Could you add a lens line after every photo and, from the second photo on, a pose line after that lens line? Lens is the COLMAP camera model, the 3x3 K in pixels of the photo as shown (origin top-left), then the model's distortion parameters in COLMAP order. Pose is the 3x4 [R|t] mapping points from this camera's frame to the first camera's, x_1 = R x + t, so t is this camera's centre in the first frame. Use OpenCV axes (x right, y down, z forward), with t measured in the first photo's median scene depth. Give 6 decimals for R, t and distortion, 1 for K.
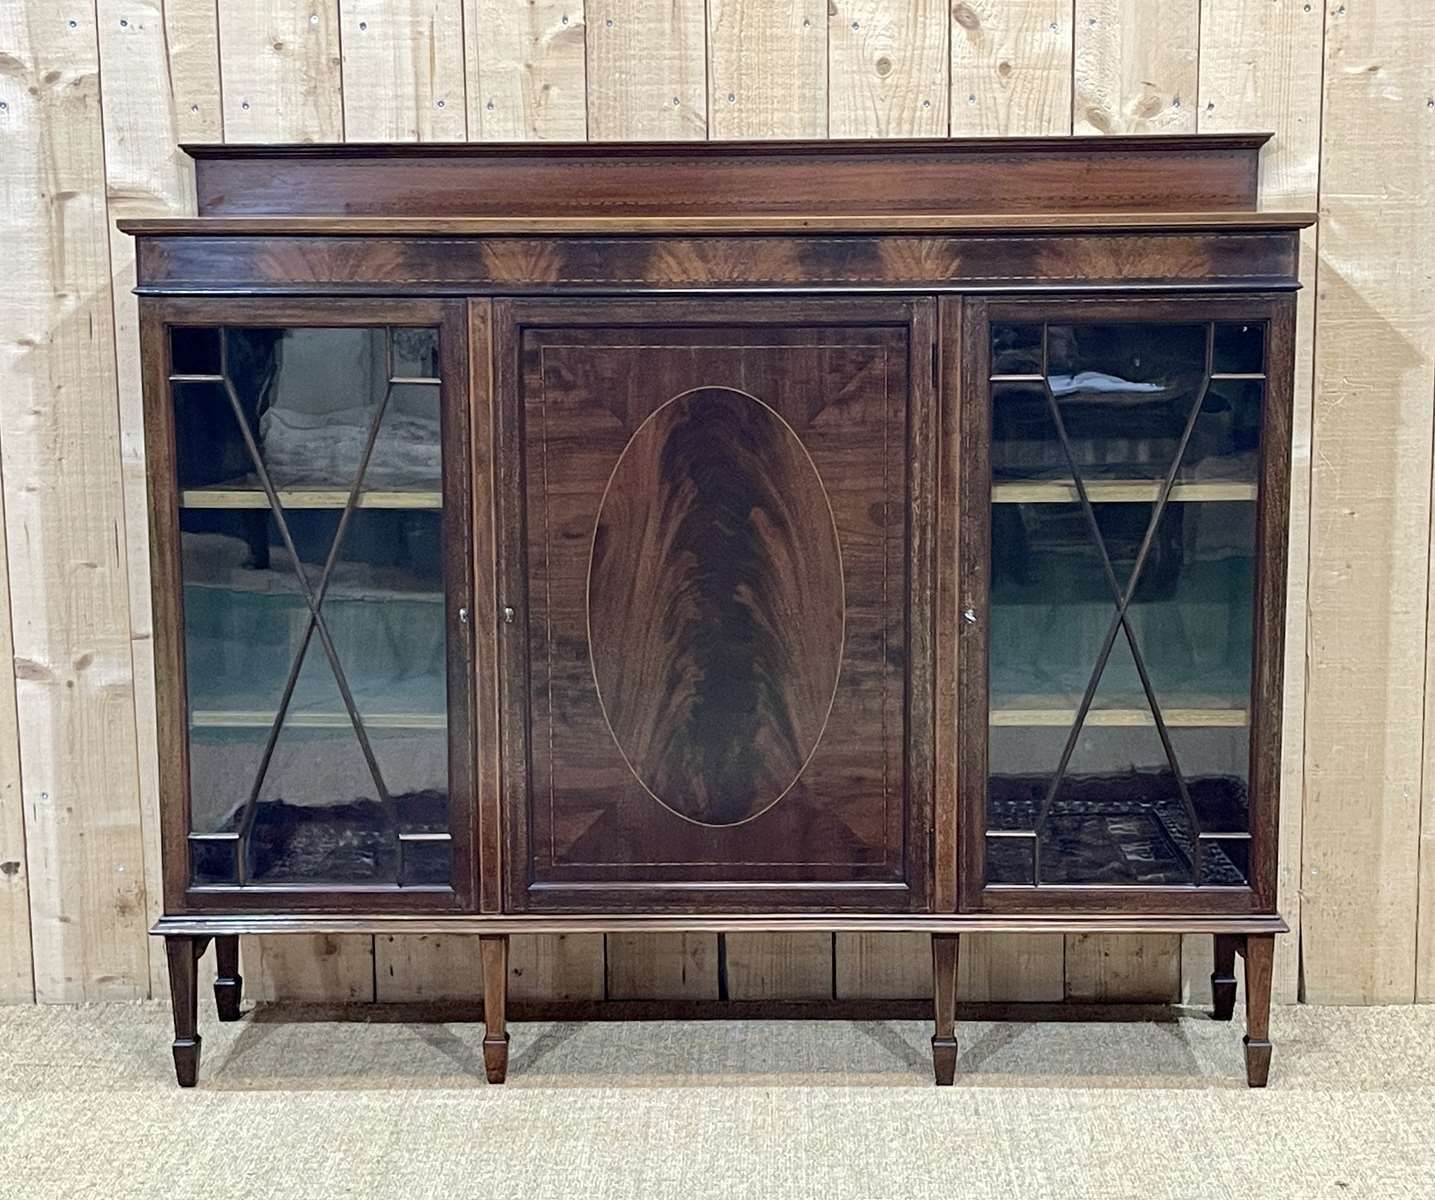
lens RADIAL K [[2556.2, 0, 732.3], [0, 2556.2, 597.3], [0, 0, 1]] dist [0.149311, -0.492271]
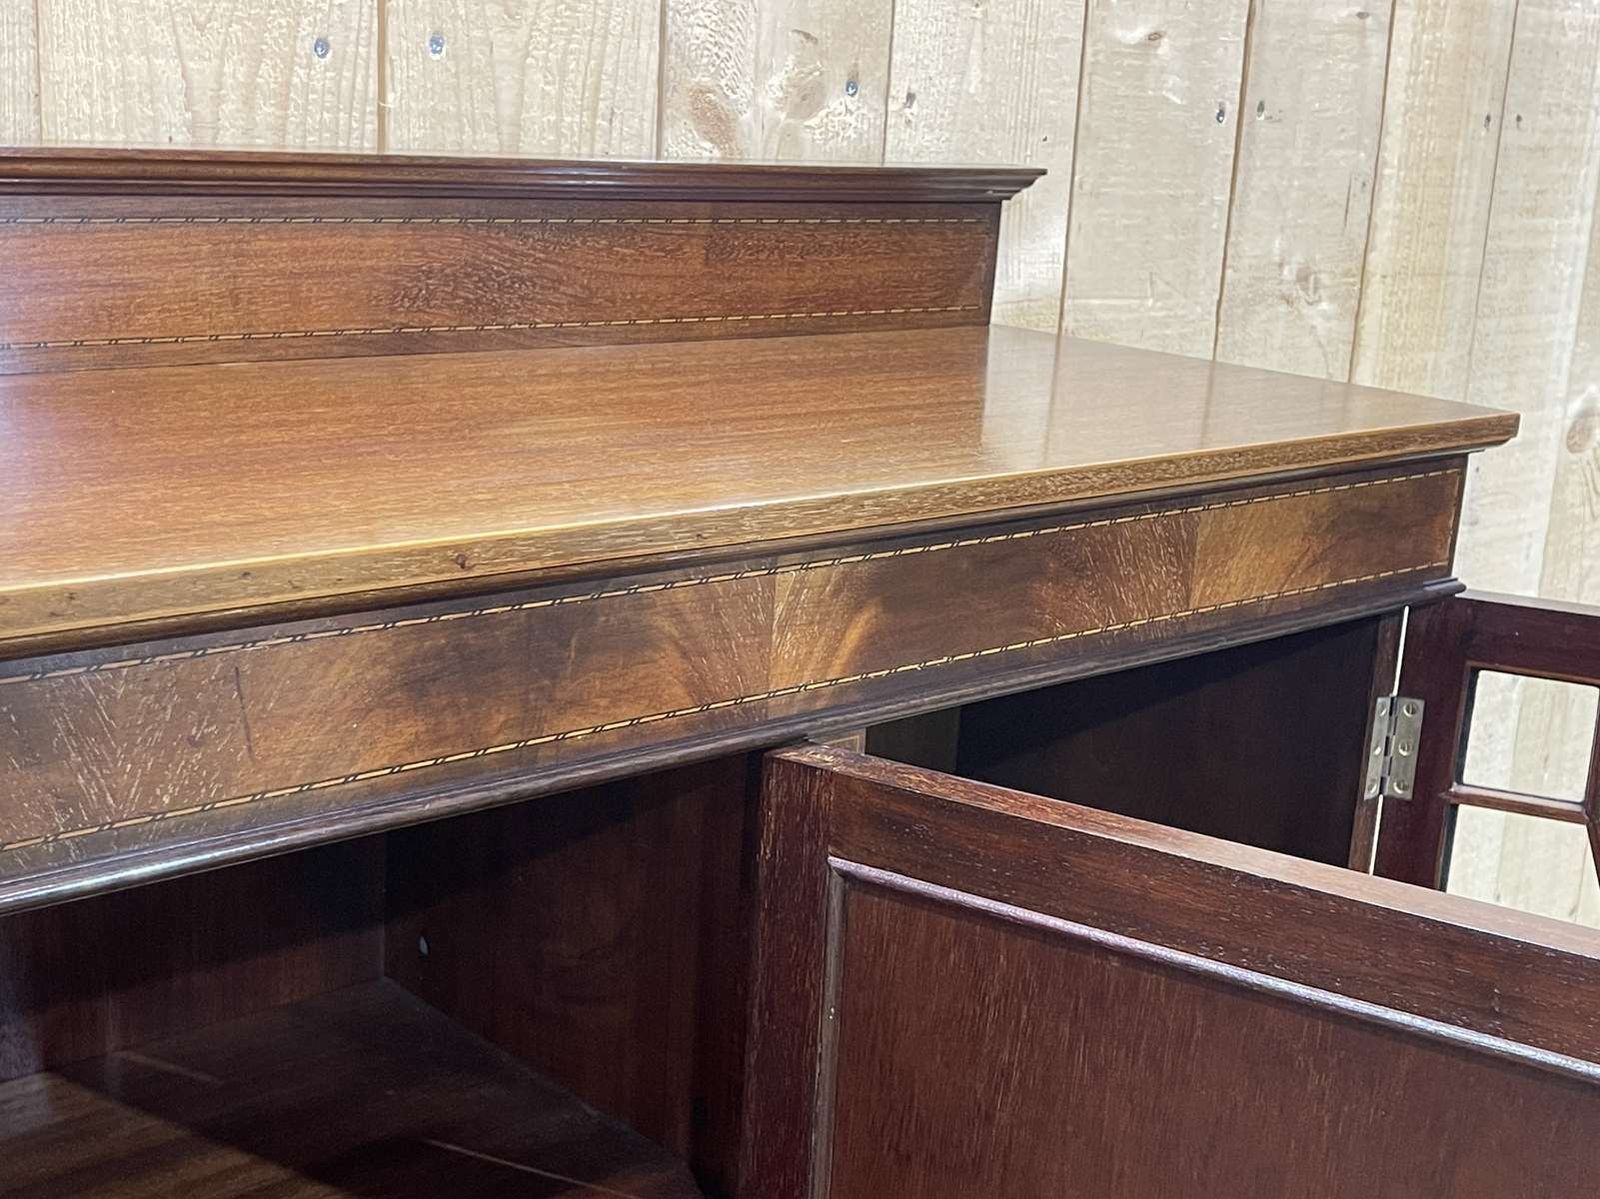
lens RADIAL K [[2113.0, 0, 800.0], [0, 2113.0, 599.5], [0, 0, 1]] dist [0.122987, -0.366399]
pose [[0.717810, -0.117505, 0.686251, -0.079997], [0.058471, 0.992347, 0.108757, -0.147645], [-0.693779, -0.037942, 0.719188, 0.756443]]
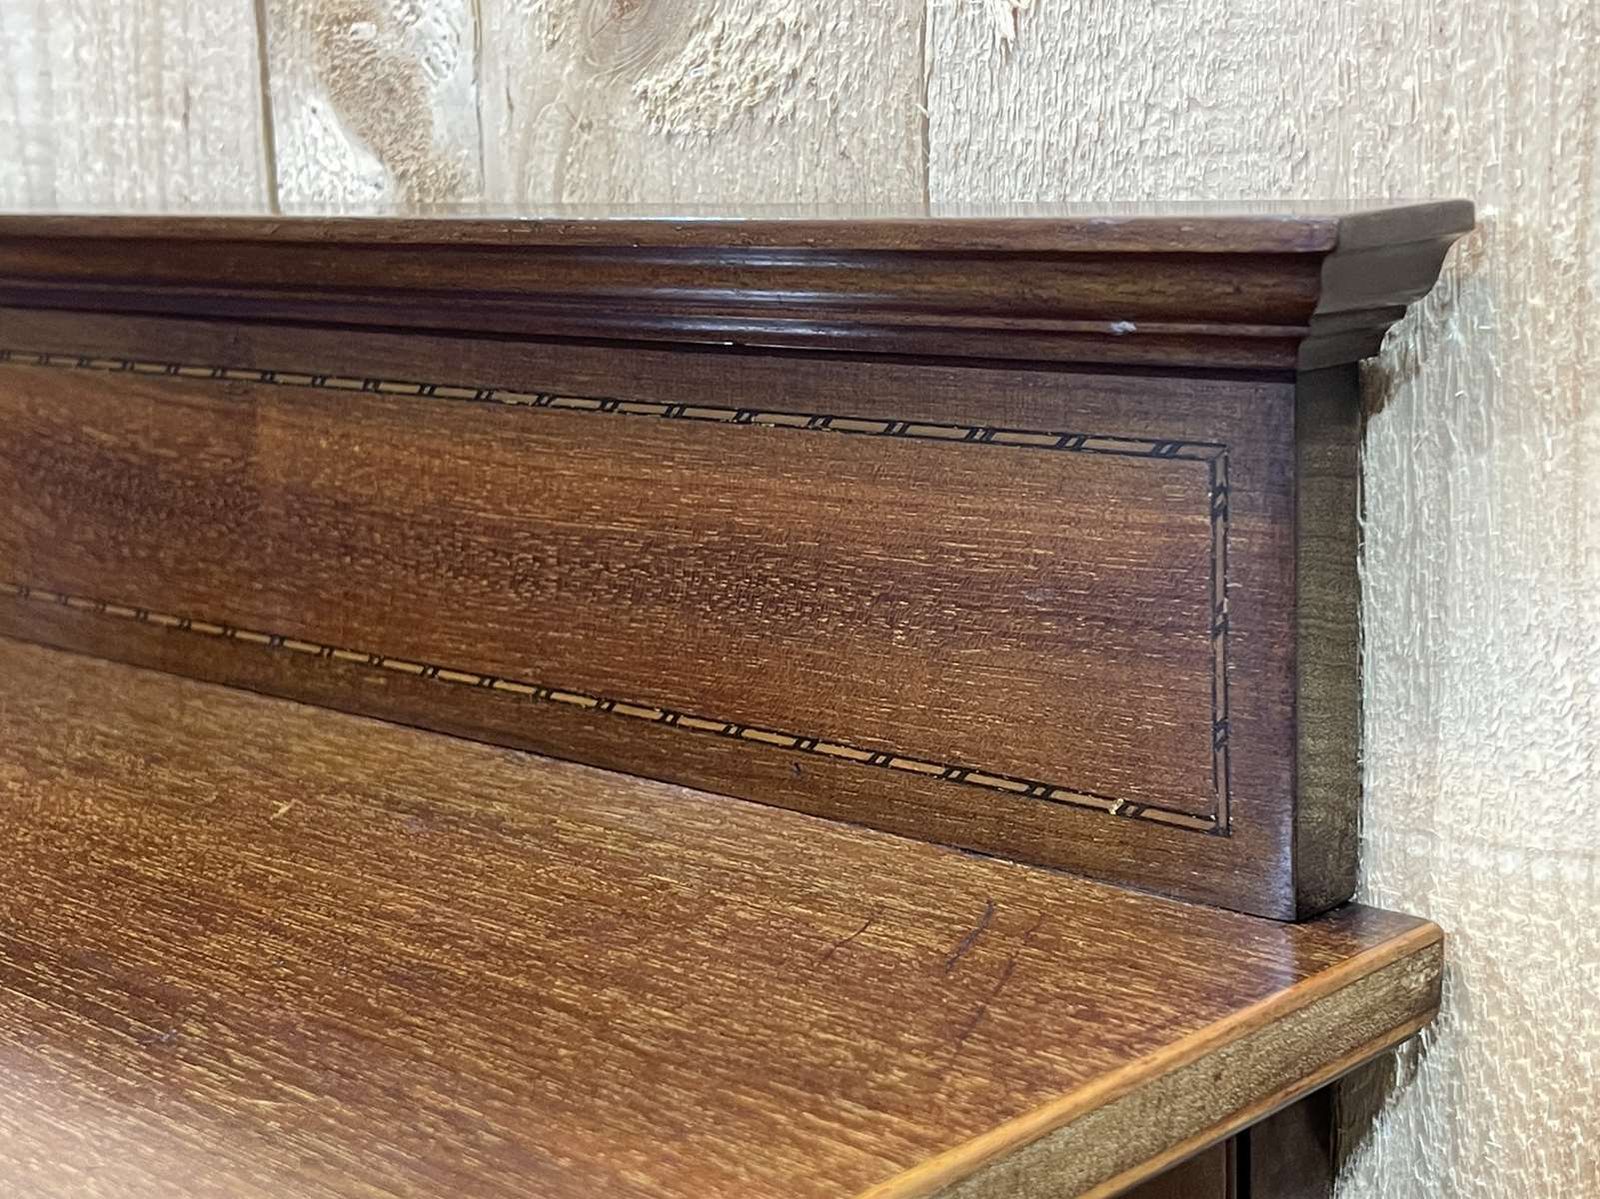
lens RADIAL K [[2363.9, 0, 844.4], [0, 2363.9, 589.5], [0, 0, 1]] dist [0.147930, -0.436868]
pose [[0.764759, 0.109363, -0.634967, 0.247549], [-0.088910, 0.993974, 0.064112, -0.169993], [0.638153, 0.007425, 0.769874, 0.919767]]
